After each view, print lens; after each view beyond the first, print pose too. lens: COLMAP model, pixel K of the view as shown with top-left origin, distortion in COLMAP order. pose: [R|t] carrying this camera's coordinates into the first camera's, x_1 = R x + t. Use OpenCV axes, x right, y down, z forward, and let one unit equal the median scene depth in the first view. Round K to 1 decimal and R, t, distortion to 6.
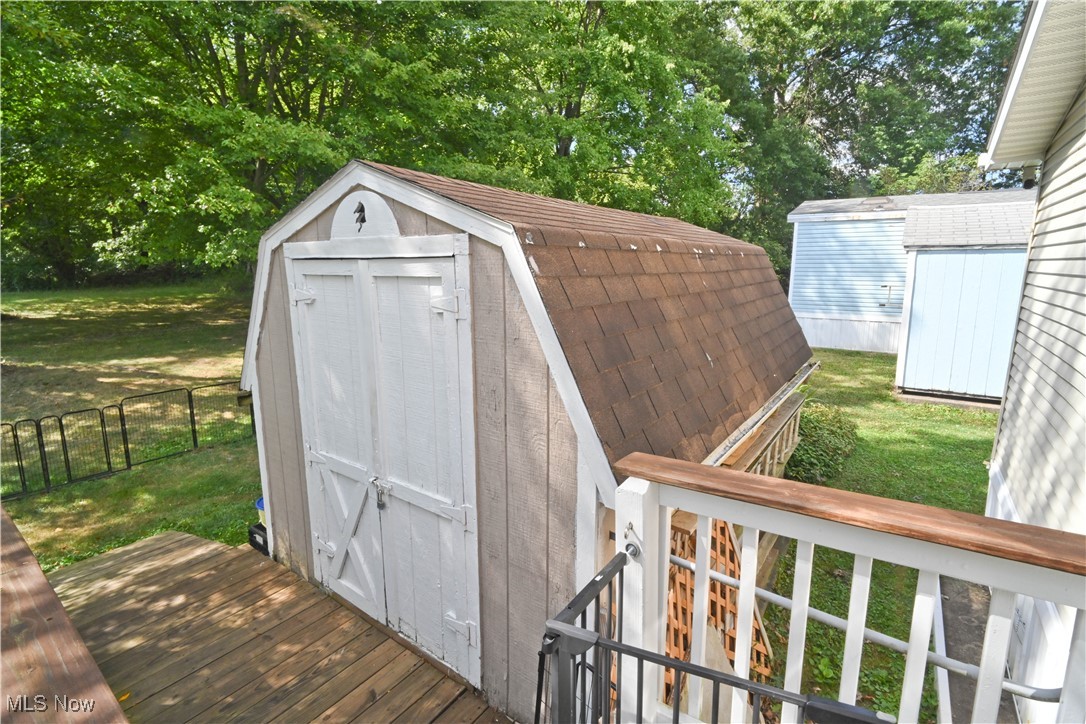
lens RADIAL K [[509.4, 0, 543.7], [0, 509.4, 357.4], [0, 0, 1]] dist [-0.001687, -0.000284]
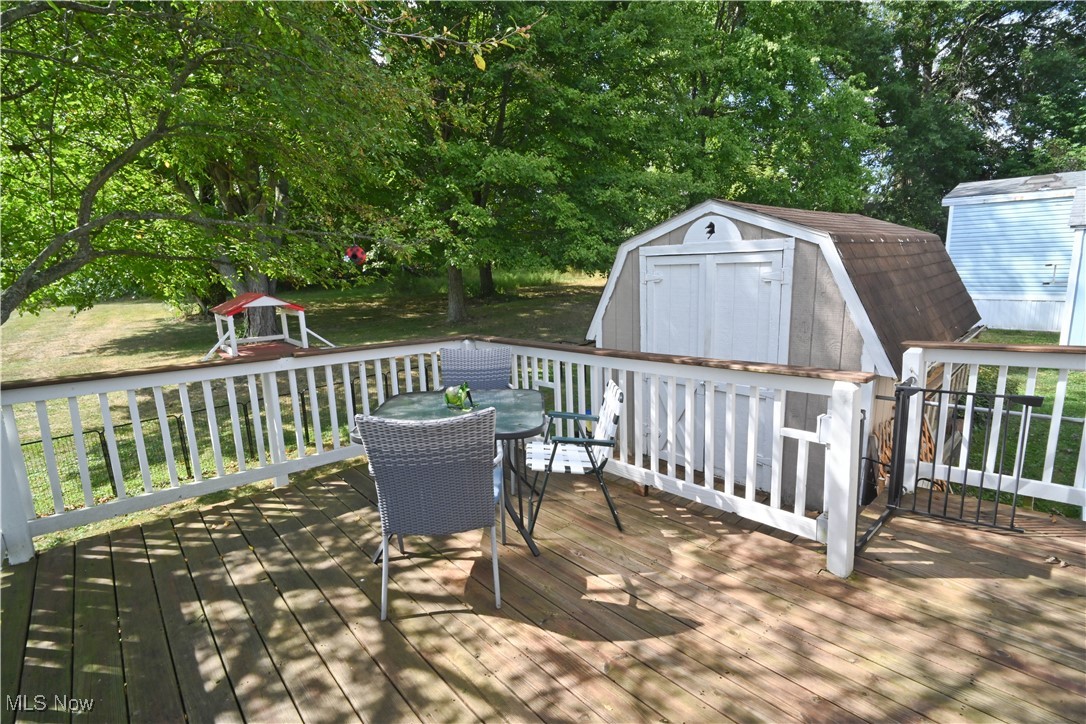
lens RADIAL K [[501.9, 0, 559.6], [0, 501.9, 370.0], [0, 0, 1]] dist [-0.000581, -0.000088]
pose [[0.983888, 0.000836, -0.178781, -0.119688], [0.005465, 0.999381, 0.034748, 0.031764], [0.178700, -0.035165, 0.983275, -0.179107]]
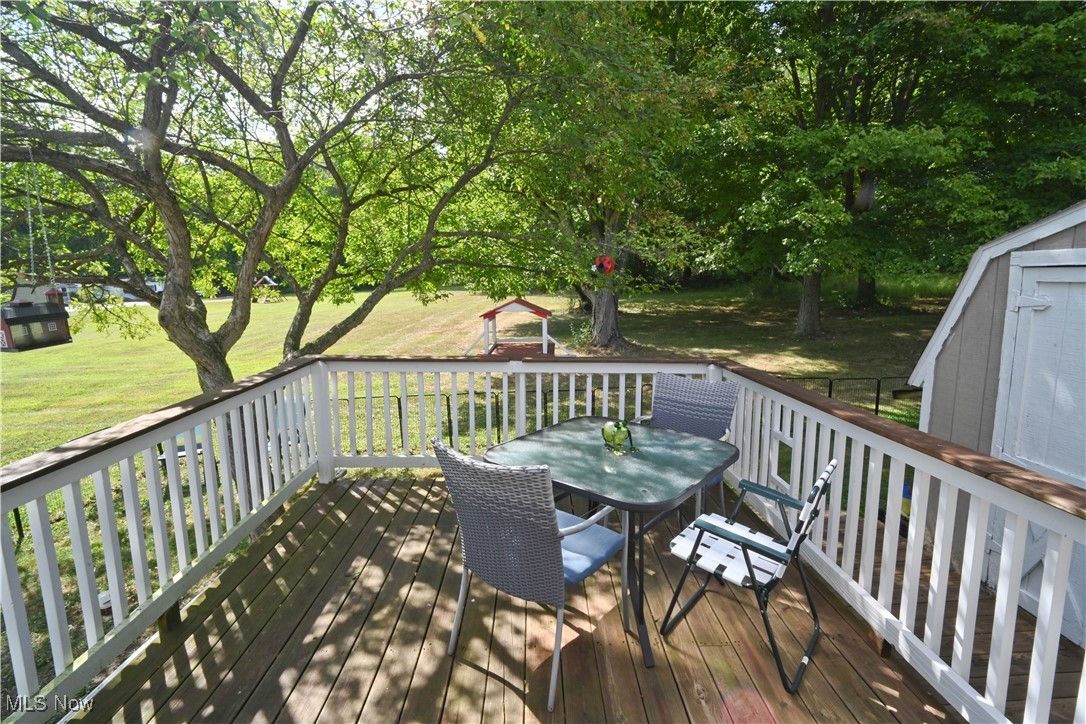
lens RADIAL K [[512.4, 0, 543.0], [0, 512.4, 362.0], [0, 0, 1]] dist [-0.004507, -0.000717]
pose [[0.616405, 0.114048, -0.779127, -0.066284], [-0.115724, 0.991833, 0.053628, 0.014279], [0.778879, 0.057107, 0.624568, -0.100997]]
